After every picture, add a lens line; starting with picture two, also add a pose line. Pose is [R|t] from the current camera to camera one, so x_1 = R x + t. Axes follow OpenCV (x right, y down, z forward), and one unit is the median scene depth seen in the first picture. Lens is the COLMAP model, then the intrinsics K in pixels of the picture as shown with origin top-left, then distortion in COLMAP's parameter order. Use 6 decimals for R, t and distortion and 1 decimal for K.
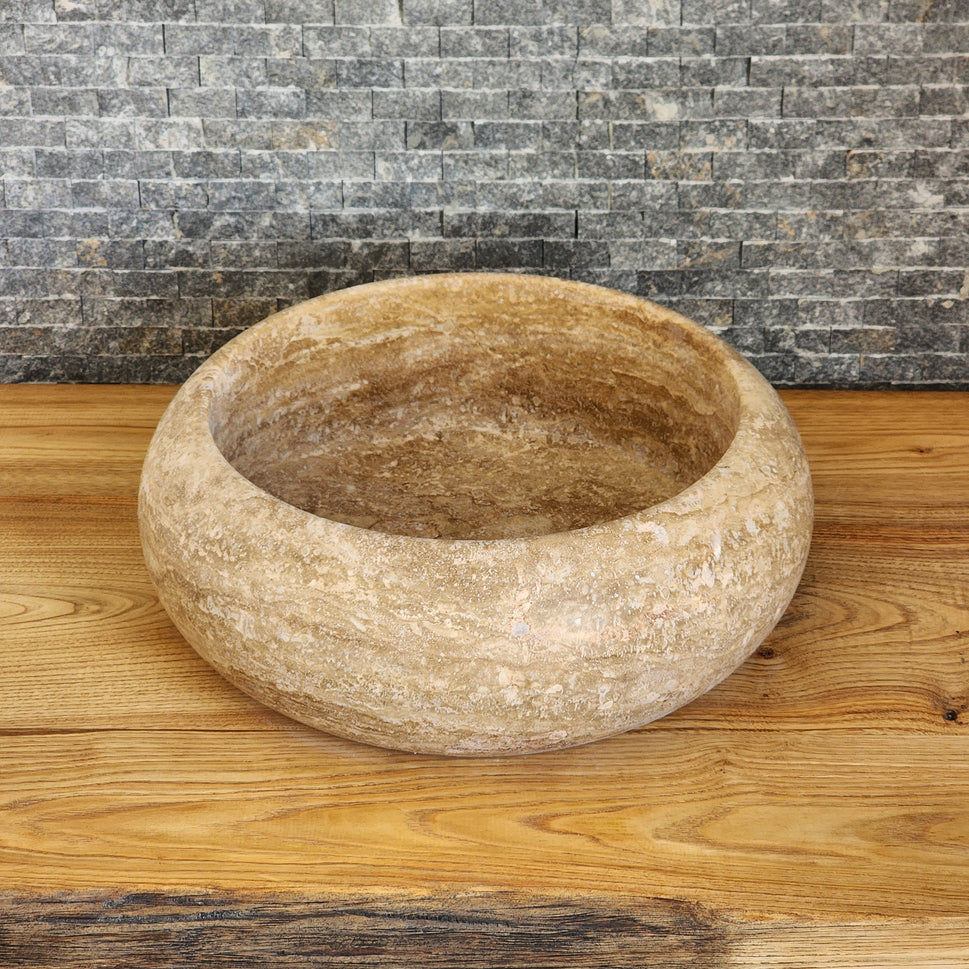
lens RADIAL K [[2513.0, 0, 532.8], [0, 2513.0, 517.5], [0, 0, 1]] dist [-0.035865, 0.477433]
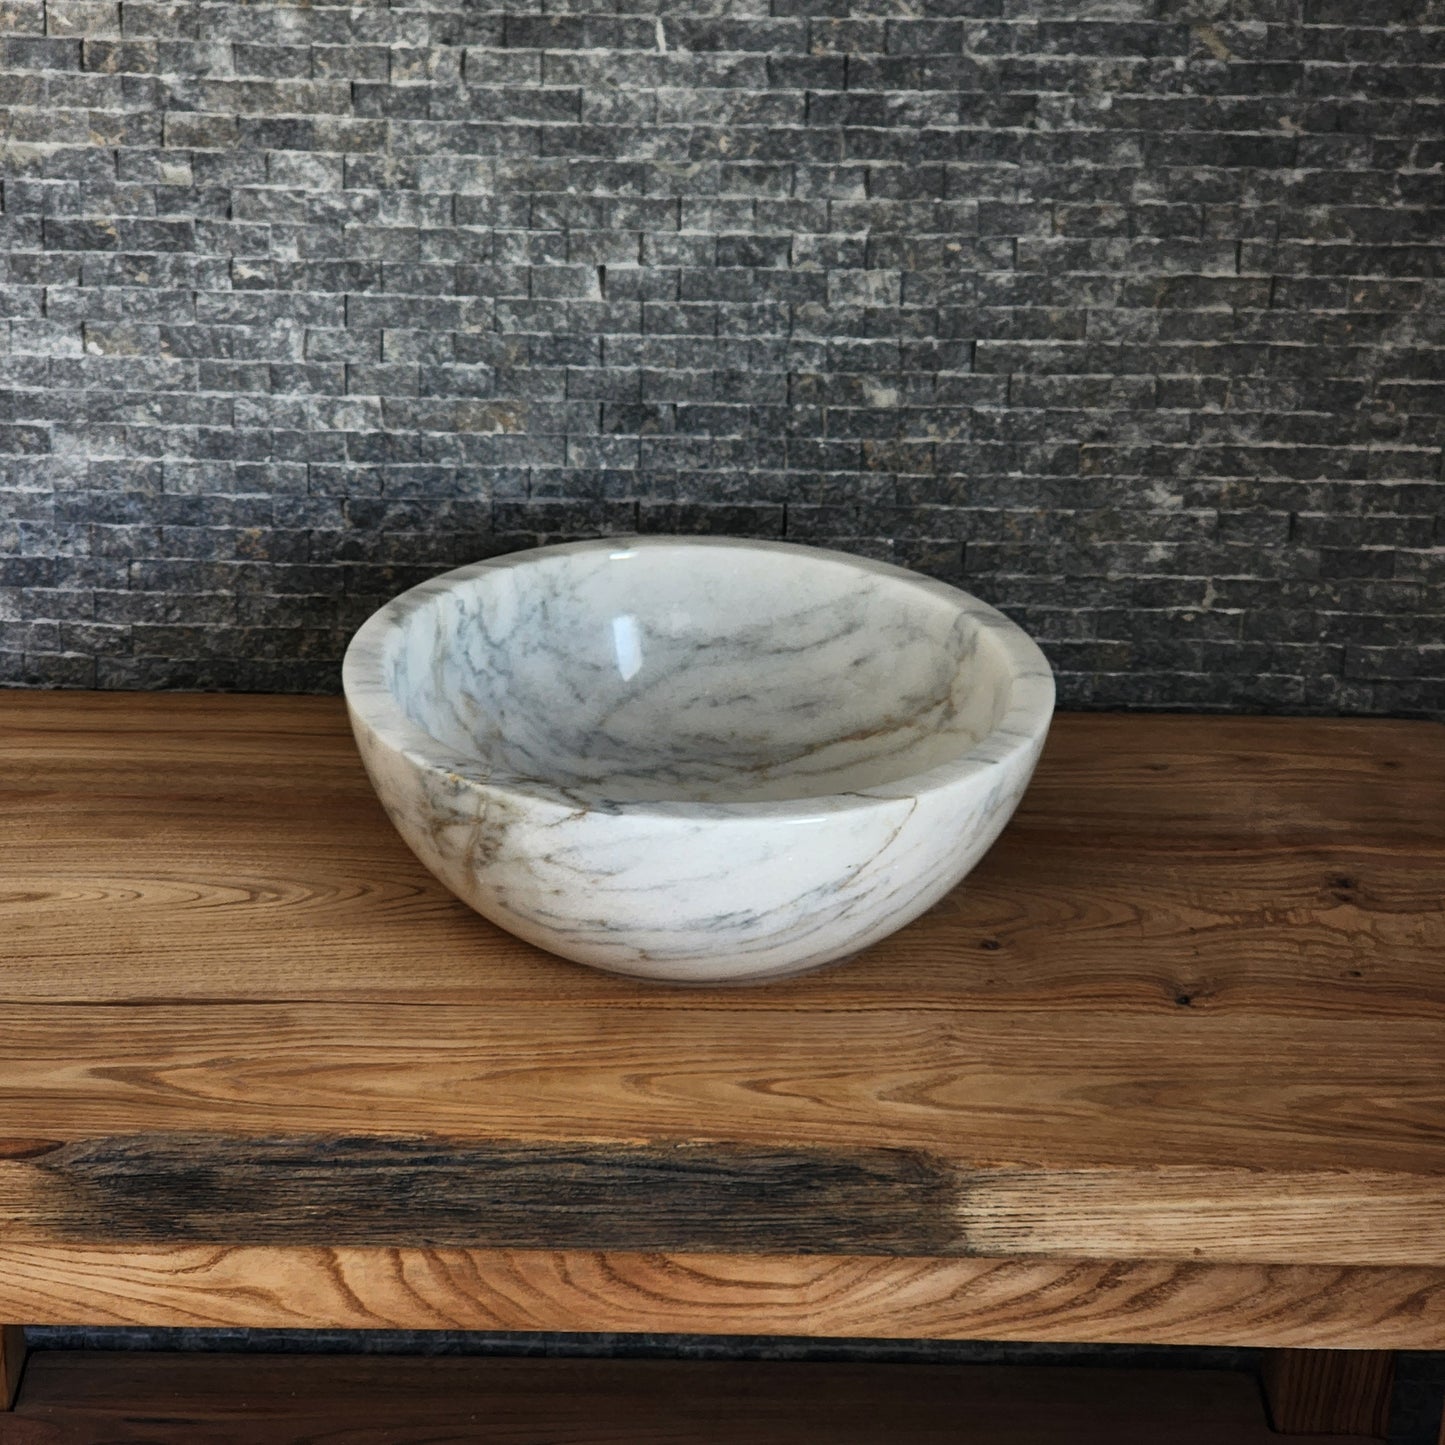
lens RADIAL K [[3714.5, 0, 702.3], [0, 3714.5, 772.6], [0, 0, 1]] dist [-0.676328, 10.475296]
pose [[0.999627, 0.015695, 0.022362, -0.041852], [-0.013131, 0.993784, -0.110551, 0.125605], [-0.023959, 0.110216, 0.993619, -0.329854]]
